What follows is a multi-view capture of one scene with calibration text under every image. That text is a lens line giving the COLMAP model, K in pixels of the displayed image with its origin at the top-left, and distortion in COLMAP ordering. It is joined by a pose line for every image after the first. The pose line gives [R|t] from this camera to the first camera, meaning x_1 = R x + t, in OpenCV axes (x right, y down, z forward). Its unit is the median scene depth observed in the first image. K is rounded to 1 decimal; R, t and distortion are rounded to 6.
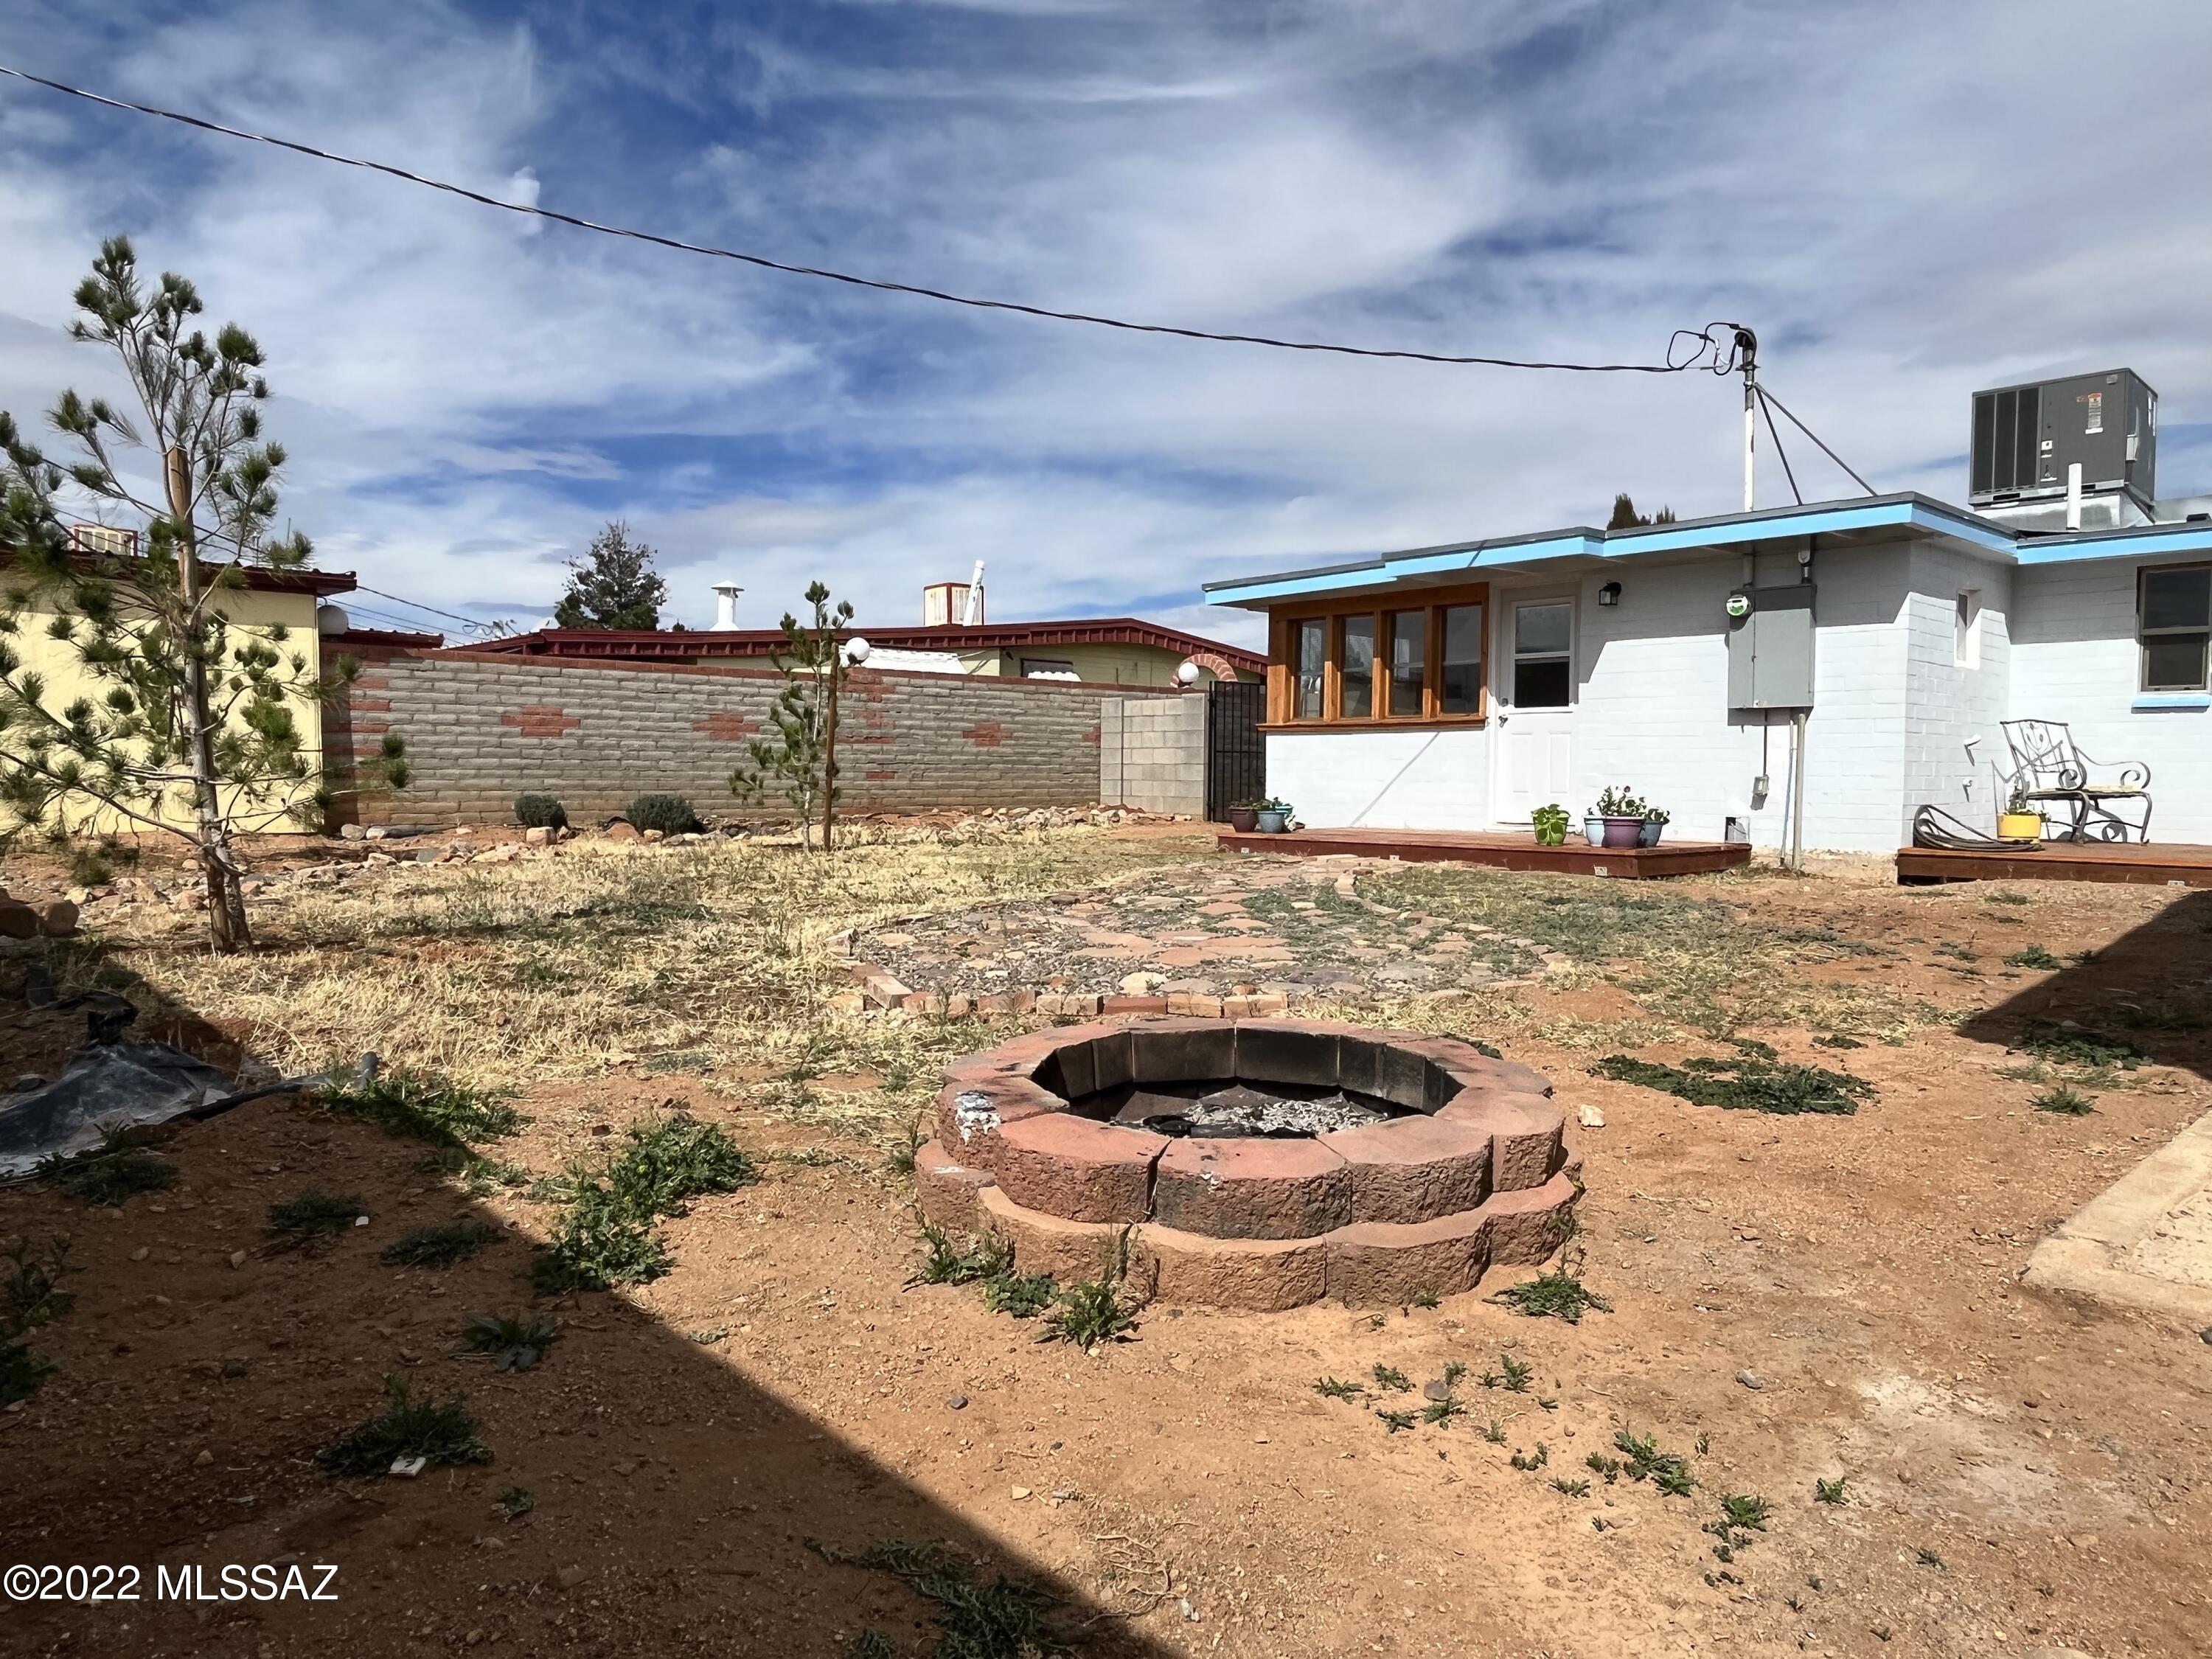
lens RADIAL K [[1402.5, 0, 1100.7], [0, 1402.5, 828.9], [0, 0, 1]] dist [0.006678, 0.000791]
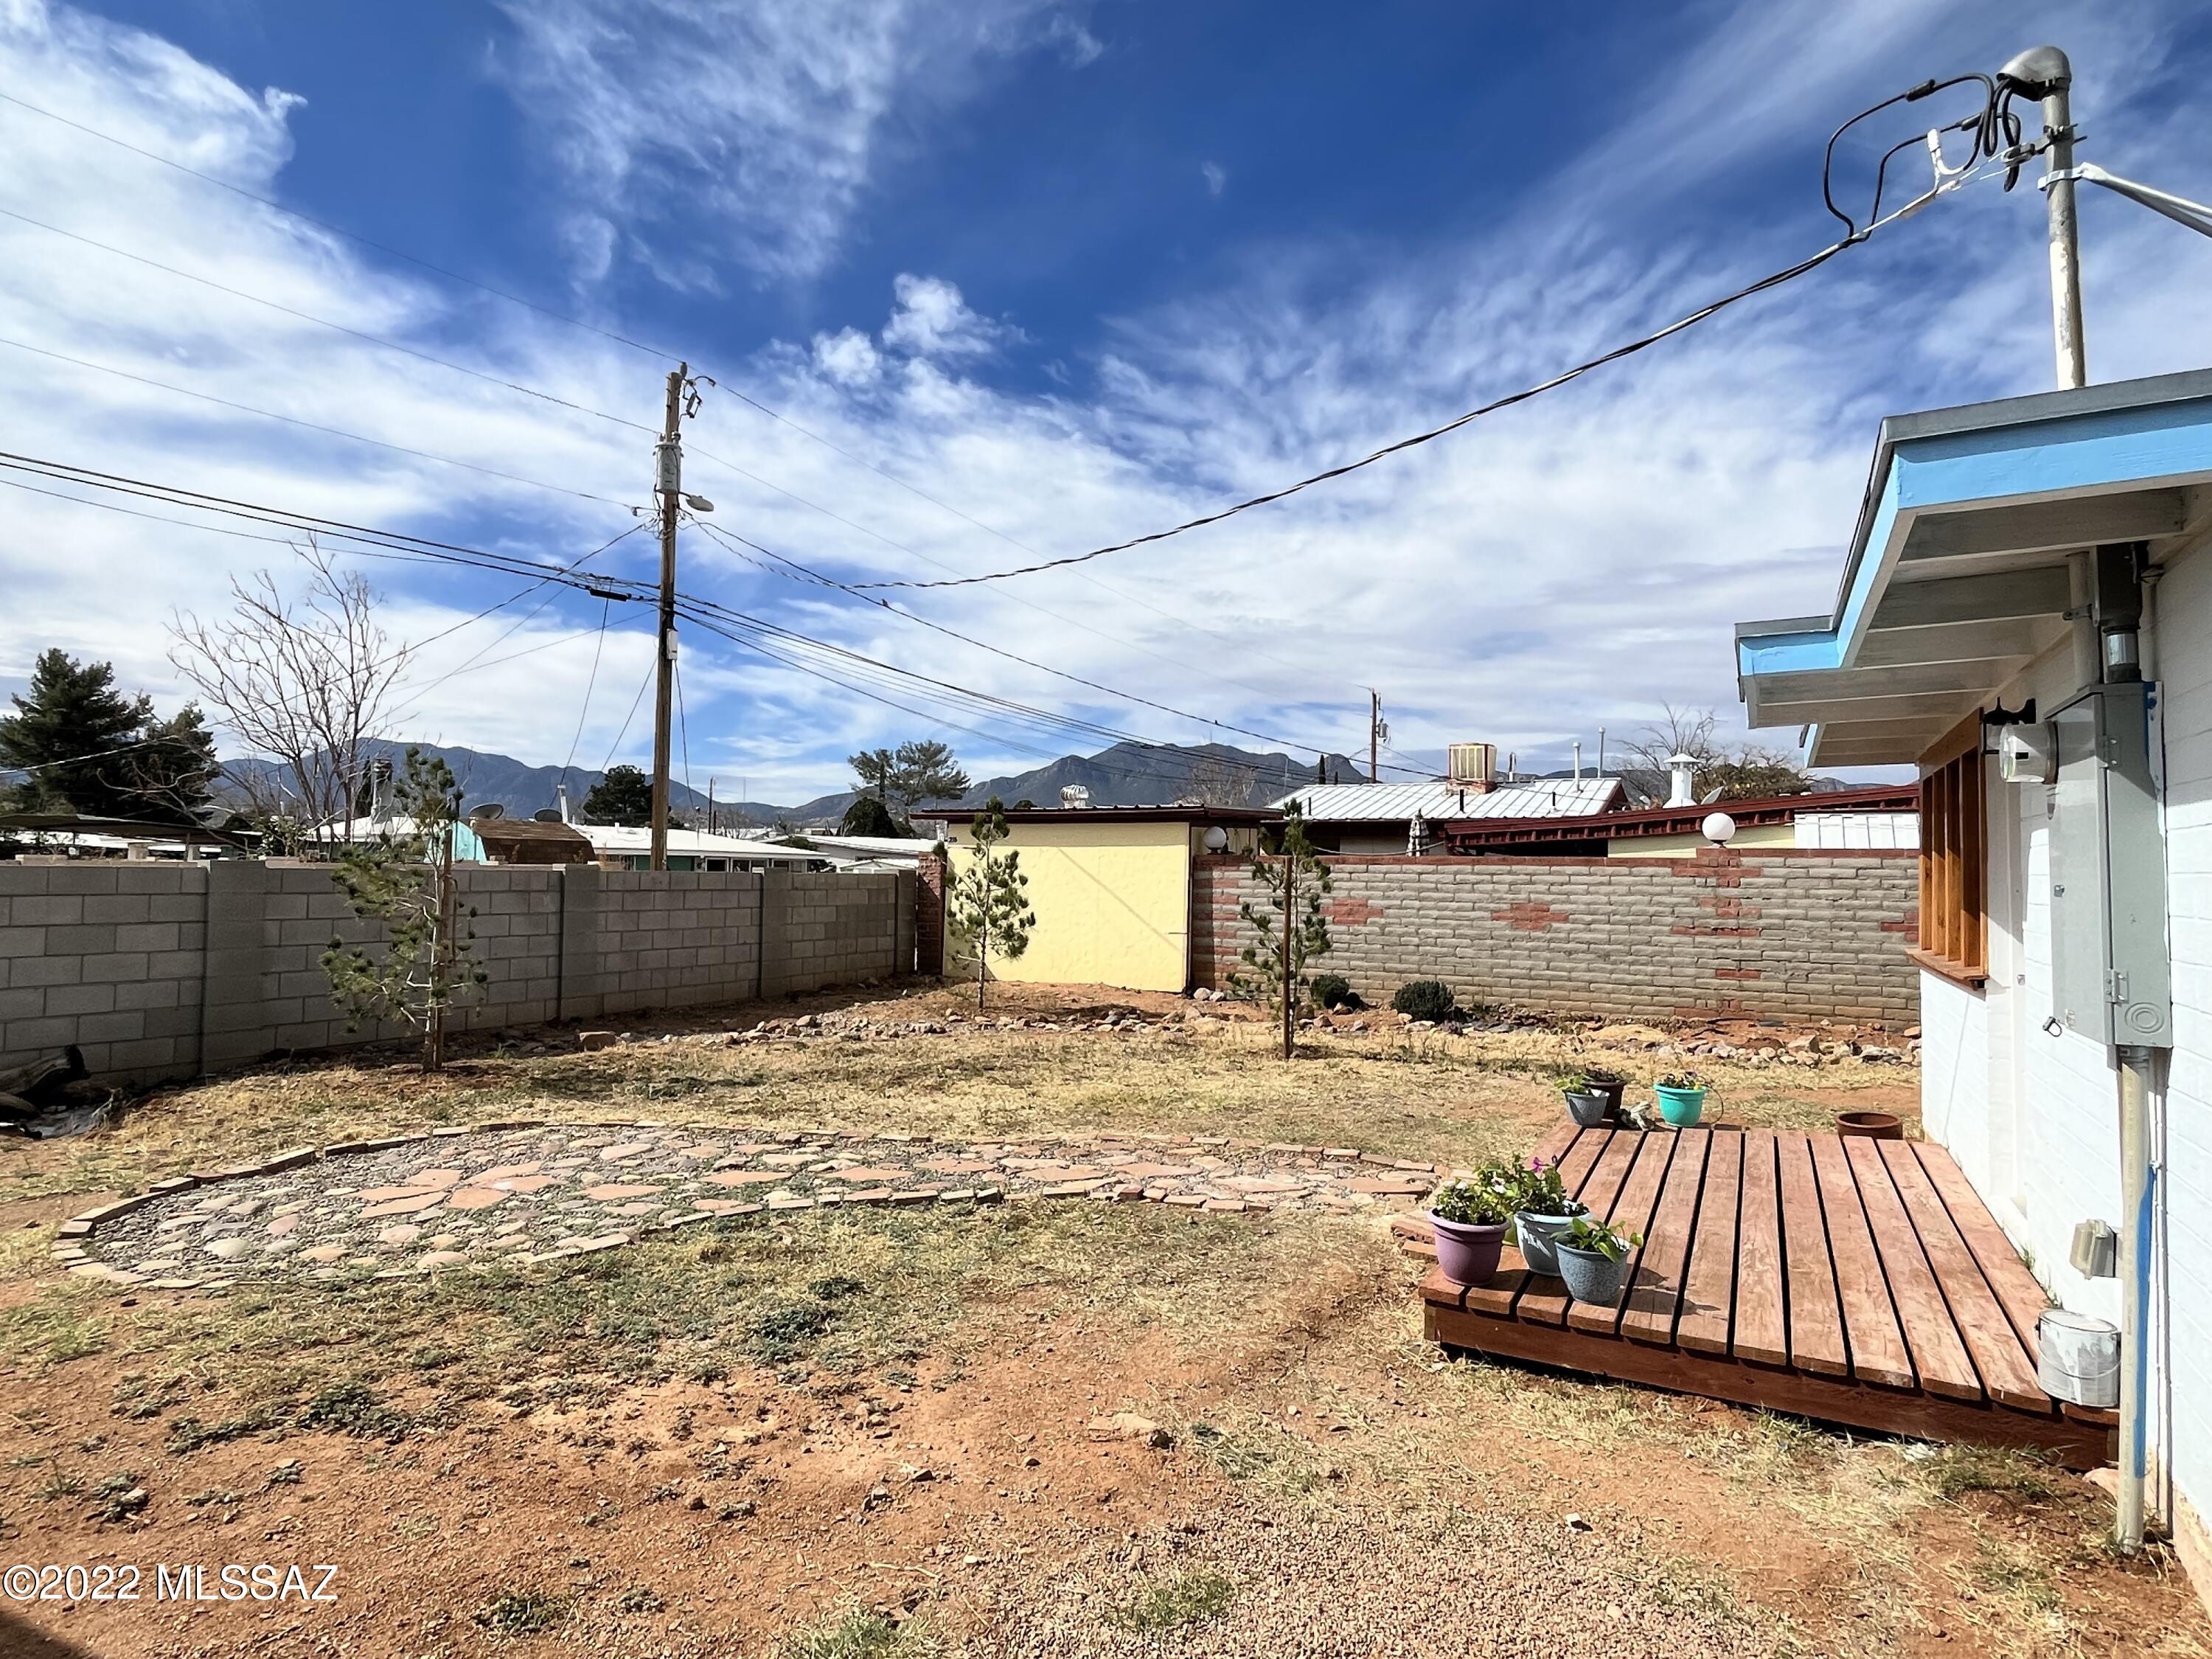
lens RADIAL K [[1213.4, 0, 1092.8], [0, 1213.4, 828.9], [0, 0, 1]] dist [0.007053, 0.000482]
pose [[0.319411, -0.038537, -0.946833, 0.456524], [-0.049522, 0.997129, -0.057290, -0.070021], [0.946322, 0.065188, 0.316585, 0.428904]]
